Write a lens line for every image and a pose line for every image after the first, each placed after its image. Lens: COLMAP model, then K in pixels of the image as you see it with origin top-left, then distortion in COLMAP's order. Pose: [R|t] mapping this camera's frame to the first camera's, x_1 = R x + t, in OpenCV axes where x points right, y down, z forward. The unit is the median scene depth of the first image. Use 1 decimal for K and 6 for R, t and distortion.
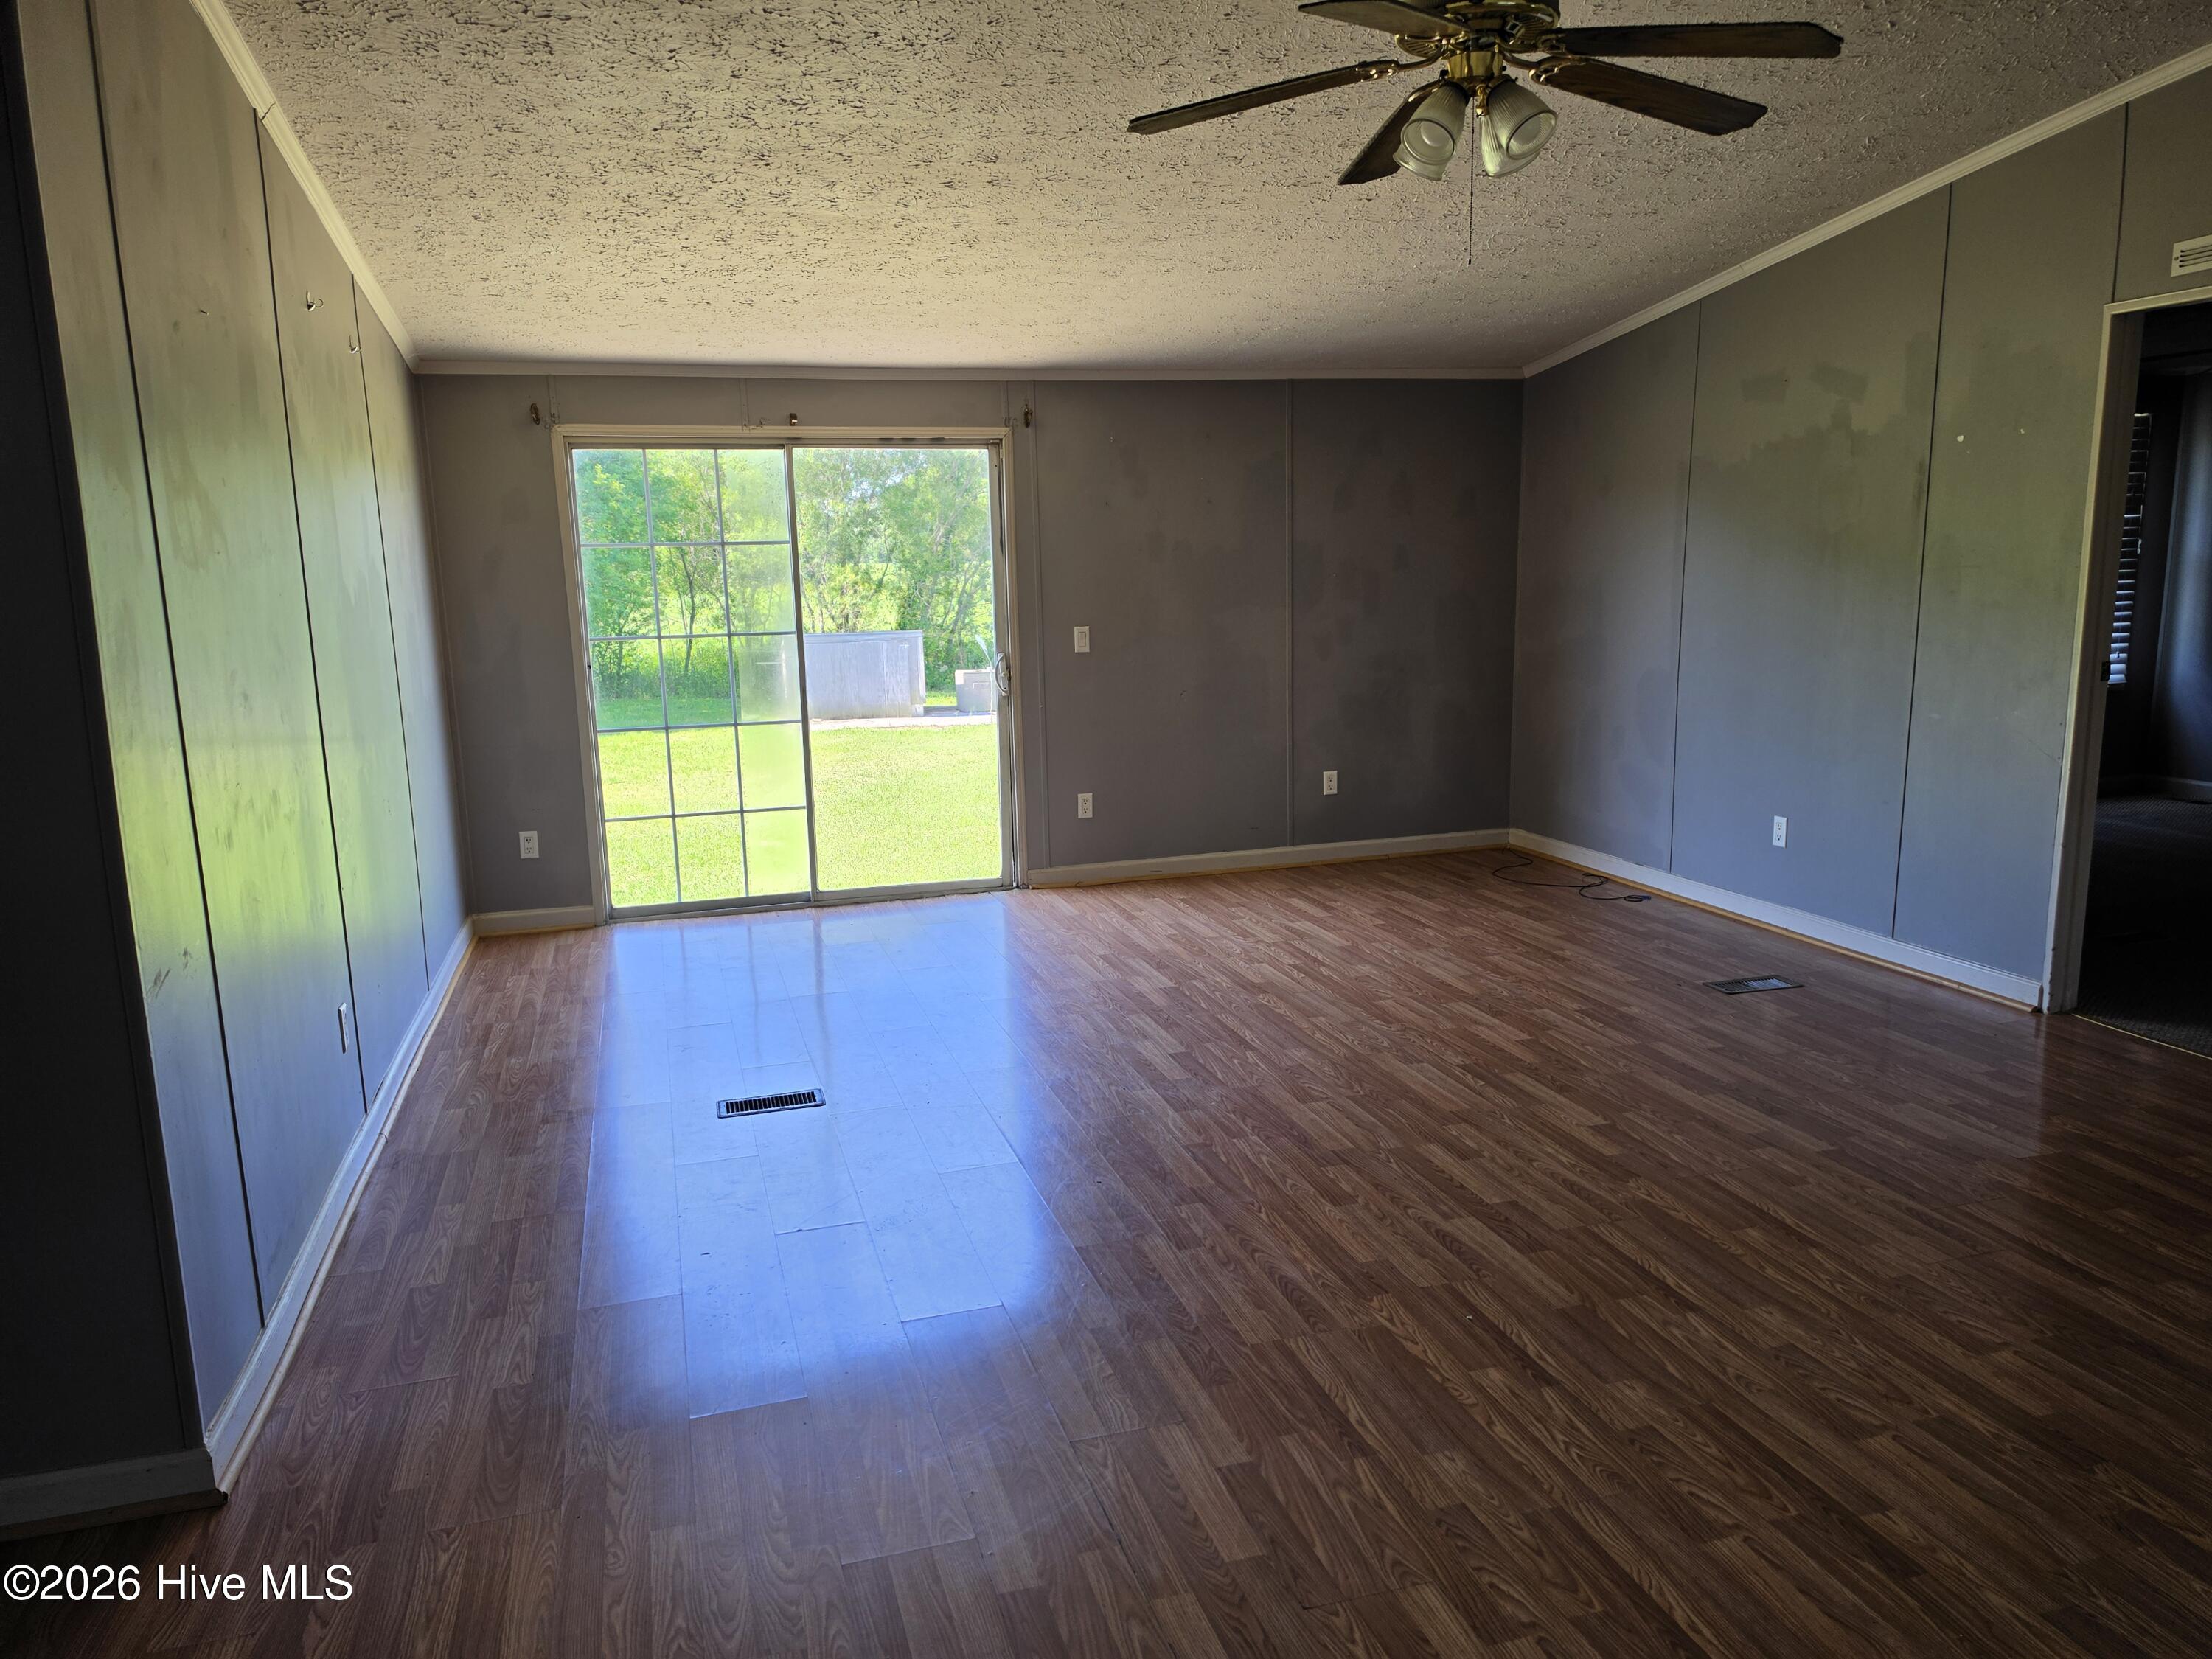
lens RADIAL K [[1556.6, 0, 1107.6], [0, 1556.6, 829.4], [0, 0, 1]] dist [0.011460, -0.009903]
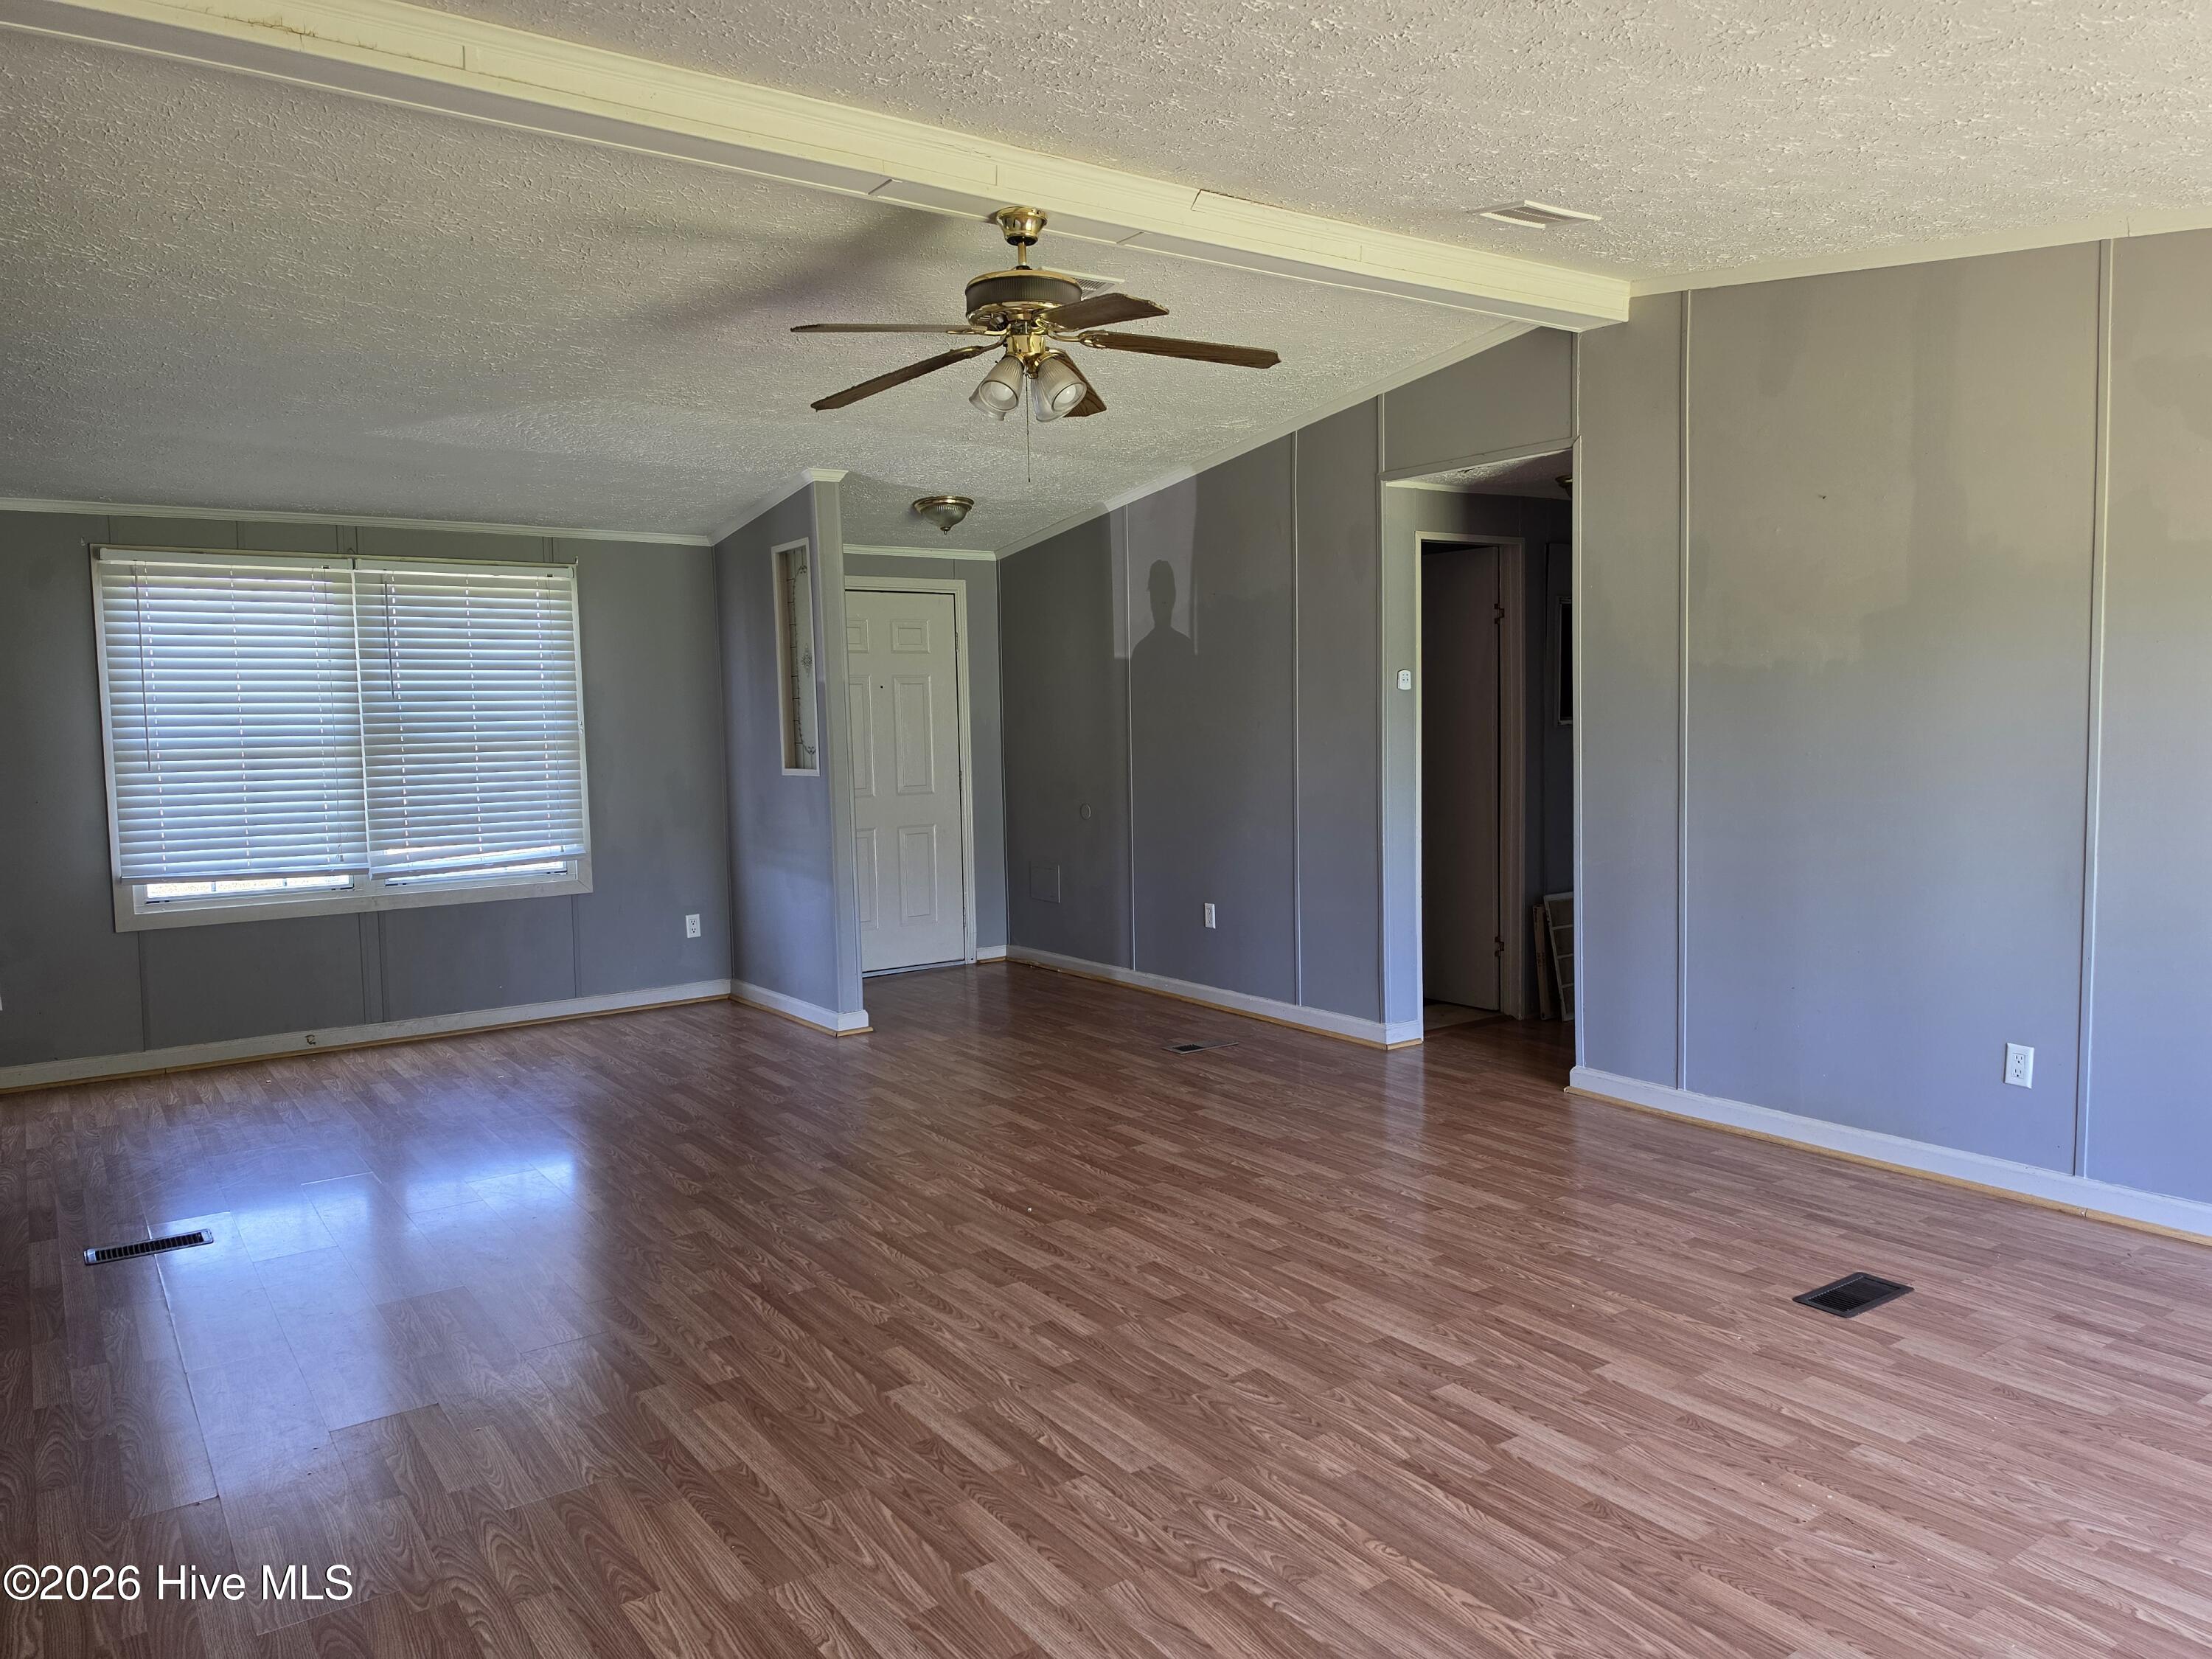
lens RADIAL K [[1556.6, 0, 1106.9], [0, 1556.6, 829.9], [0, 0, 1]] dist [0.011460, -0.009903]
pose [[-0.949334, 0.071240, -0.306088, 0.467140], [-0.008392, 0.967874, 0.251296, -0.318843], [0.314157, 0.241132, -0.918238, 1.819528]]
